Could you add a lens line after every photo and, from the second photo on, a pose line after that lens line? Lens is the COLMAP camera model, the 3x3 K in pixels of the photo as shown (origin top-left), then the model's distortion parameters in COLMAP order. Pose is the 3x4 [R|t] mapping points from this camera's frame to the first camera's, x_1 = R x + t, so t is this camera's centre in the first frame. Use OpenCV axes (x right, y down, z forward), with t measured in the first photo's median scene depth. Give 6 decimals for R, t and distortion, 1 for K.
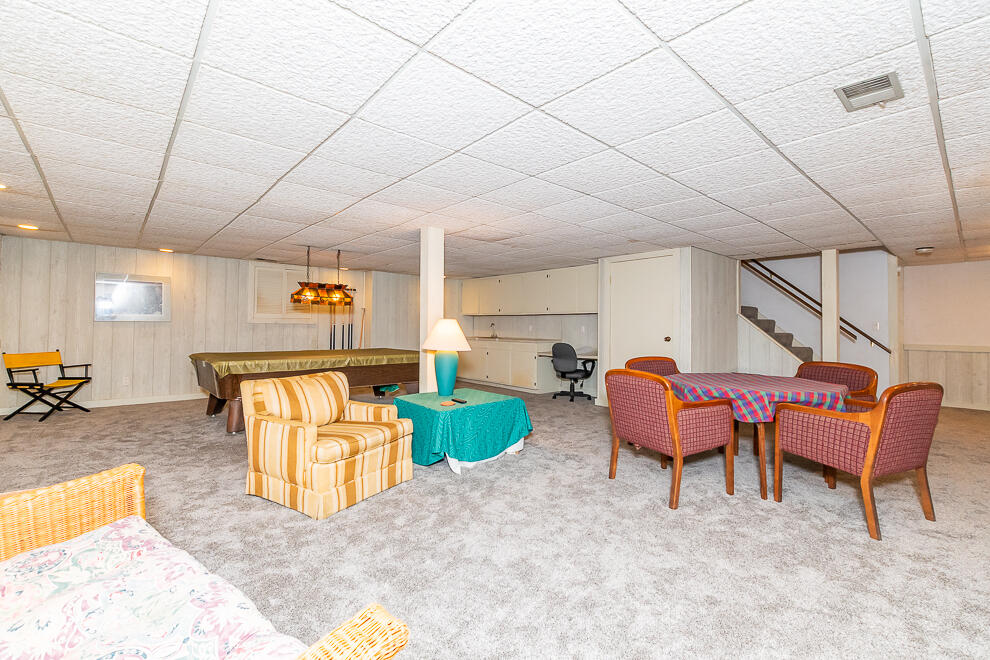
lens RADIAL K [[437.5, 0, 491.6], [0, 437.5, 321.5], [0, 0, 1]] dist [-0.000012, 0.000036]
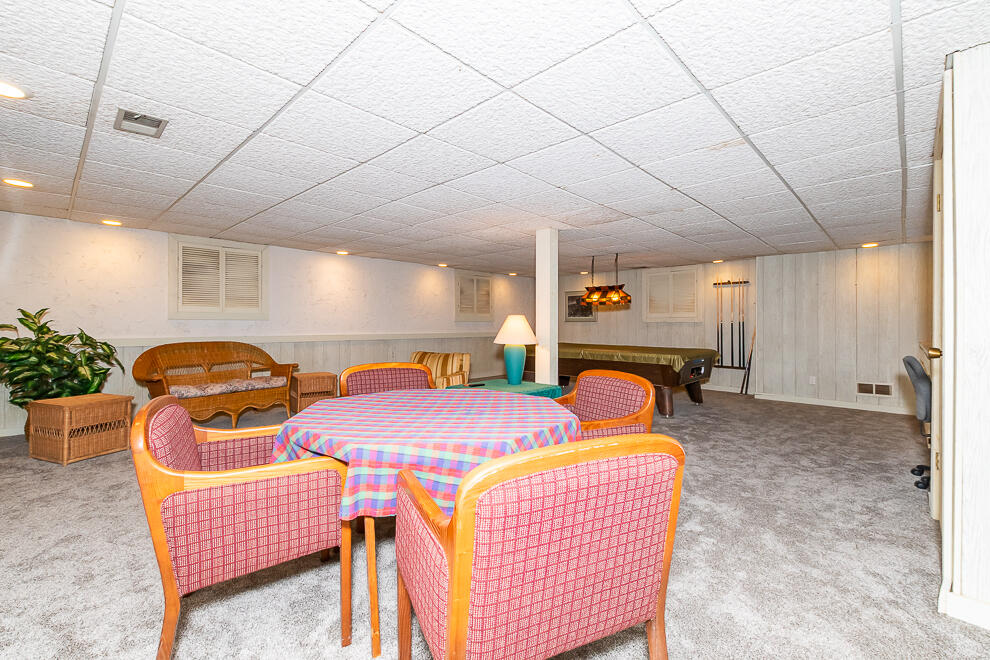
lens RADIAL K [[430.9, 0, 495.0], [0, 430.9, 330.0], [0, 0, 1]] dist [-0.000276, -0.000005]
pose [[0.097745, 0.001448, -0.995210, 0.607623], [0.006027, 0.999980, 0.002047, 0.022447], [0.995193, -0.006198, 0.097734, 0.499178]]
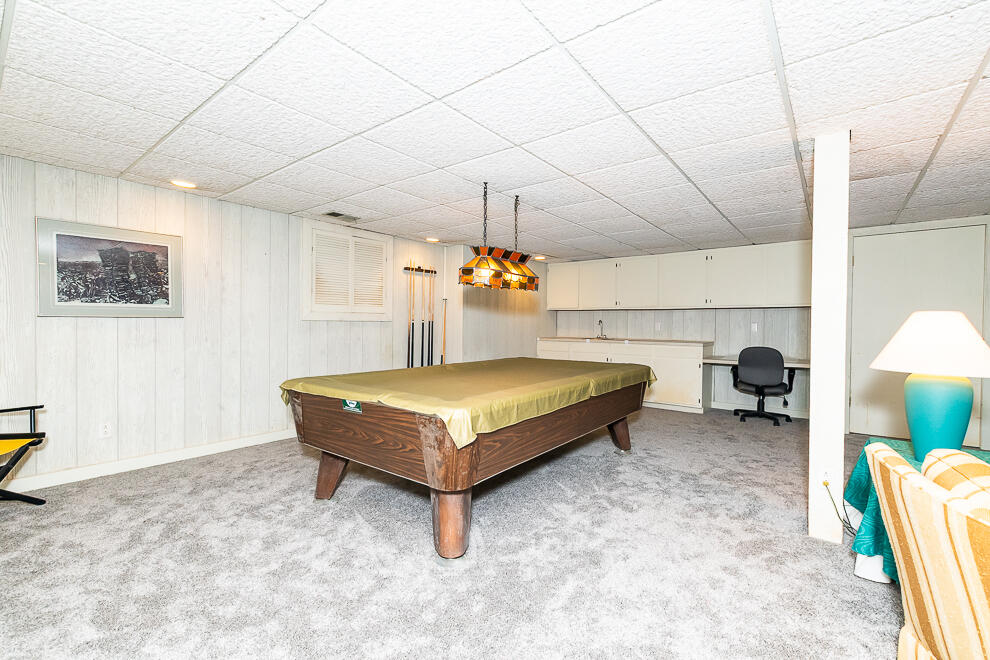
lens RADIAL K [[430.9, 0, 495.0], [0, 430.9, 330.0], [0, 0, 1]] dist [-0.000276, -0.000005]
pose [[0.985379, -0.004202, 0.170322, -0.409292], [-0.000151, 0.999674, 0.025539, 0.002697], [-0.170374, -0.025192, 0.985057, 0.365960]]
